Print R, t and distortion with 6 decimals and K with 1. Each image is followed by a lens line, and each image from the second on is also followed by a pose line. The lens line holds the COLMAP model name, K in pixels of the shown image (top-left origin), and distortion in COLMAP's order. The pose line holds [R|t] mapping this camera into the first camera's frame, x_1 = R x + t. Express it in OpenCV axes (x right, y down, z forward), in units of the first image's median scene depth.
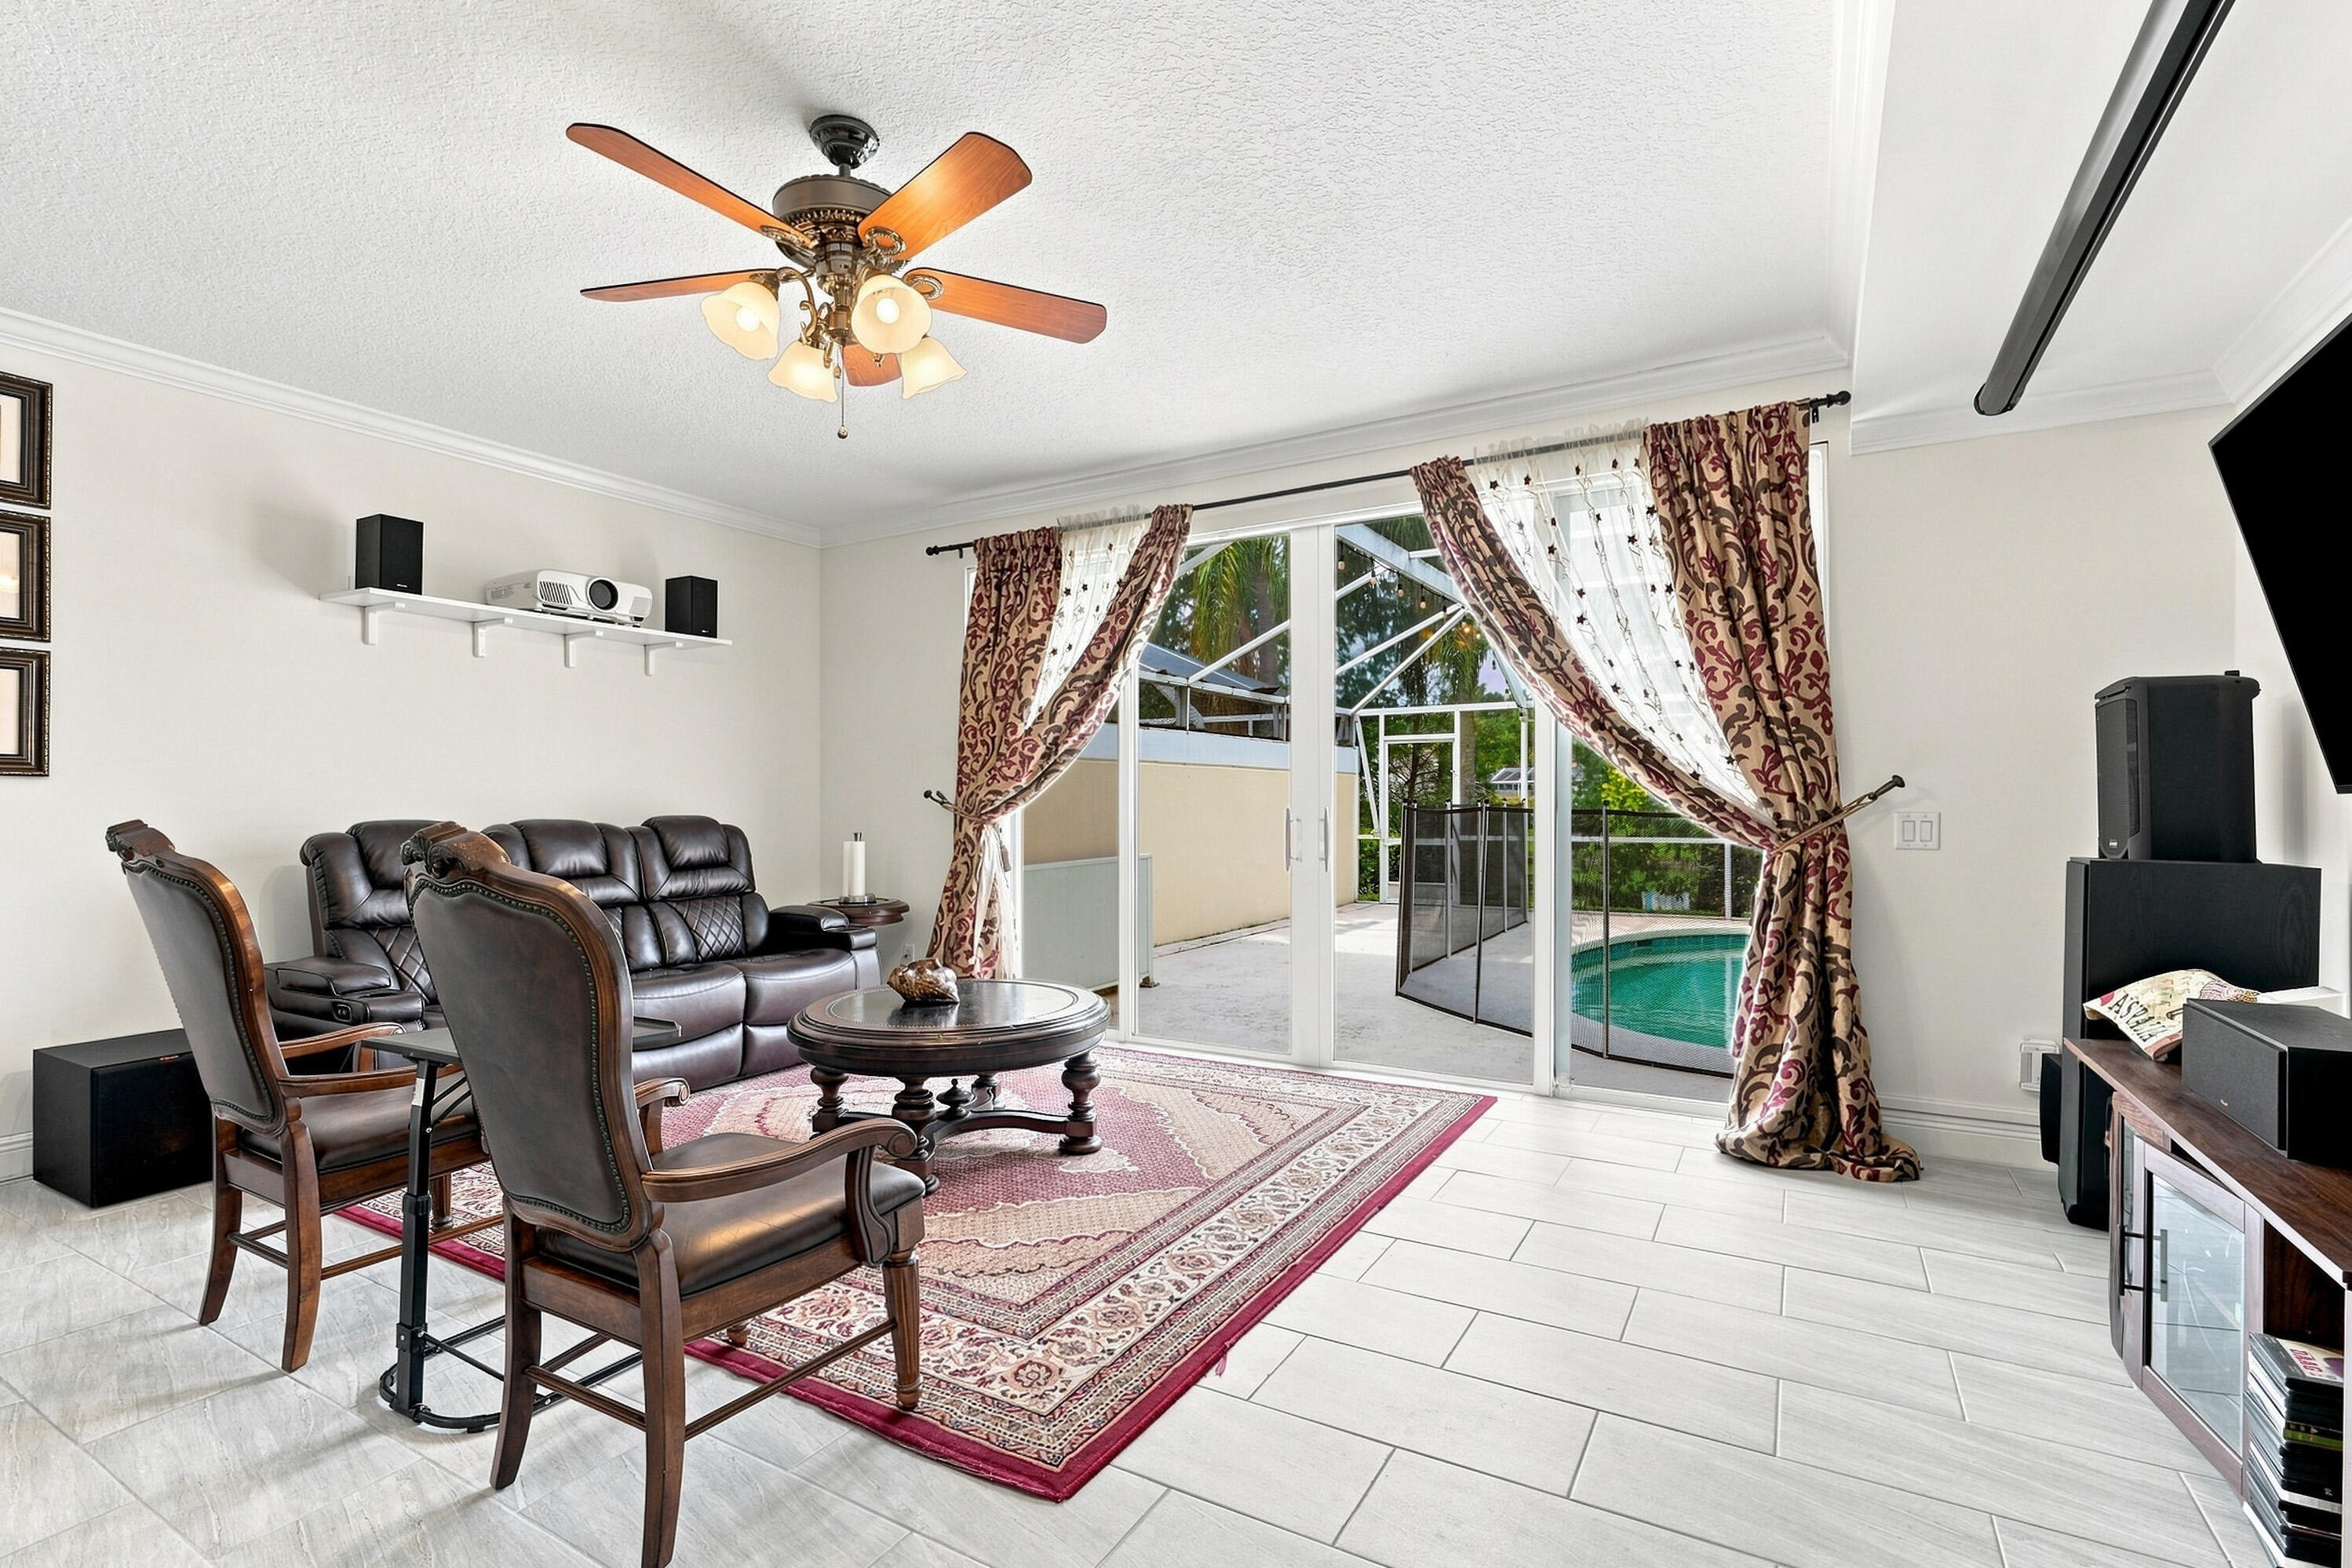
lens RADIAL K [[1071.0, 0, 1182.6], [0, 1071.0, 796.3], [0, 0, 1]] dist [-0.001832, 0.000306]
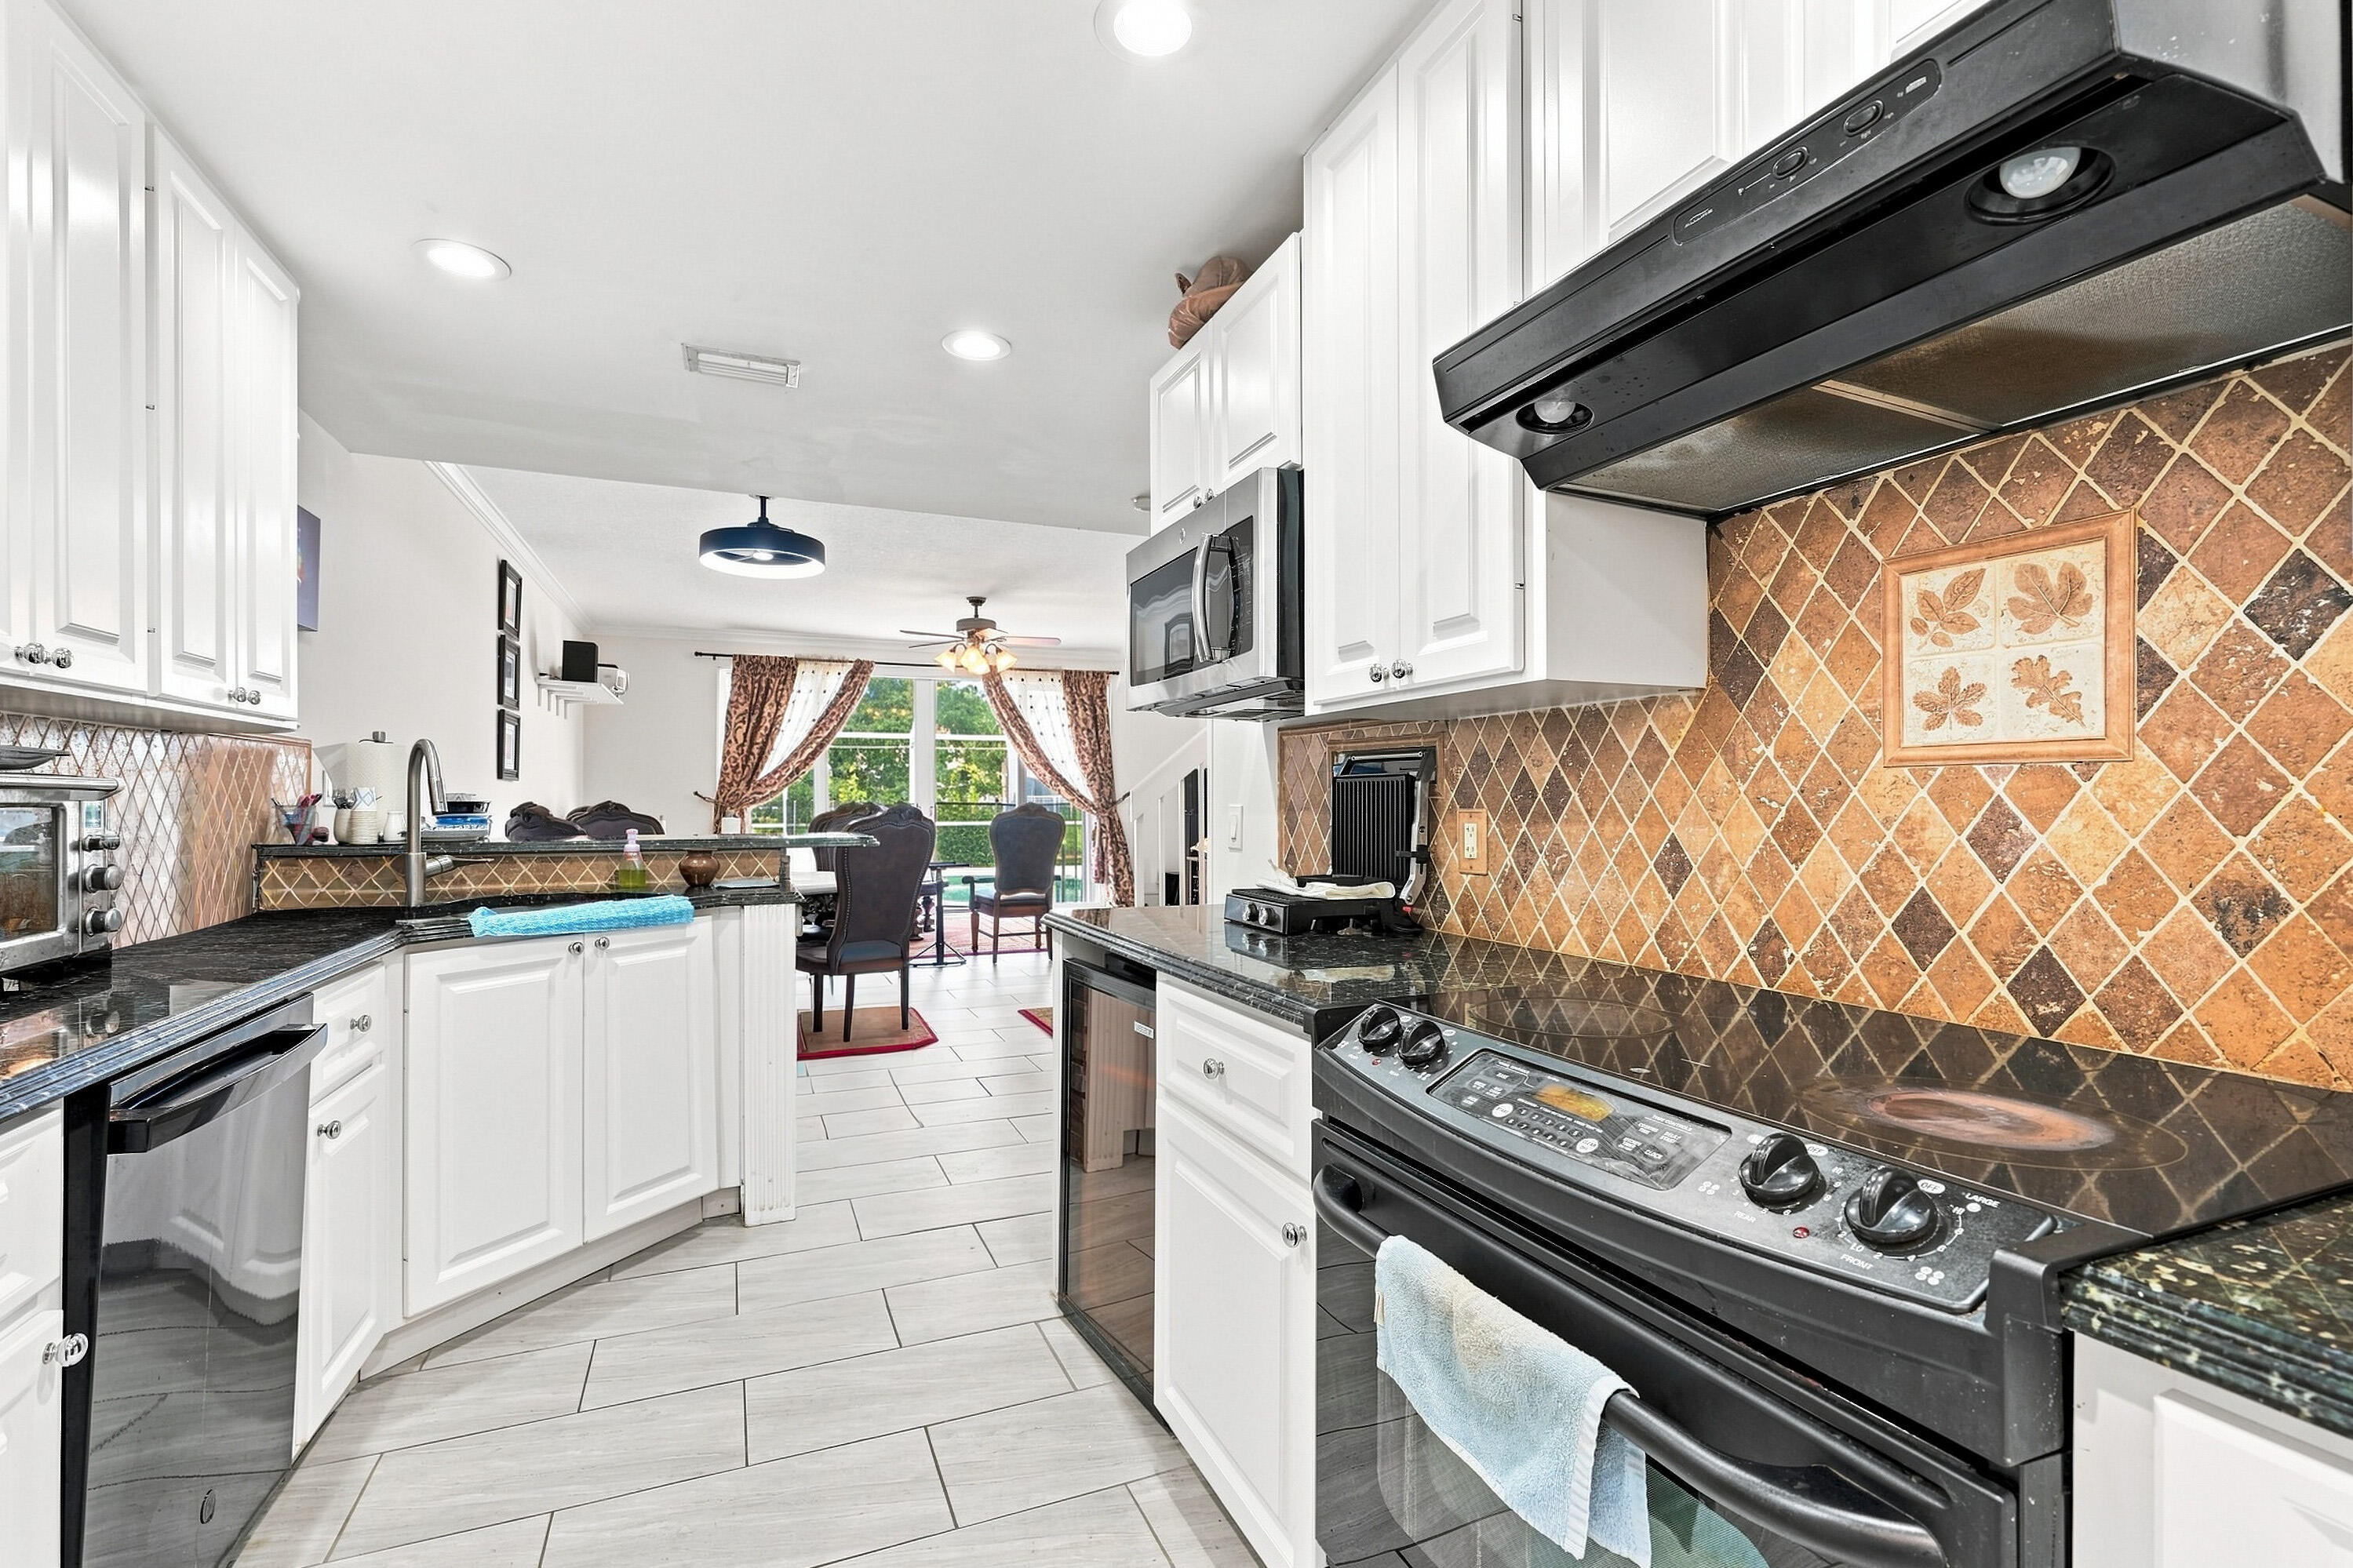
lens RADIAL K [[1071.4, 0, 1187.4], [0, 1071.4, 794.6], [0, 0, 1]] dist [-0.001832, 0.000306]
pose [[0.604863, 0.012066, 0.796238, -1.611754], [-0.005552, 0.999925, -0.010935, 0.020563], [-0.796311, 0.002194, 0.604884, -0.981066]]
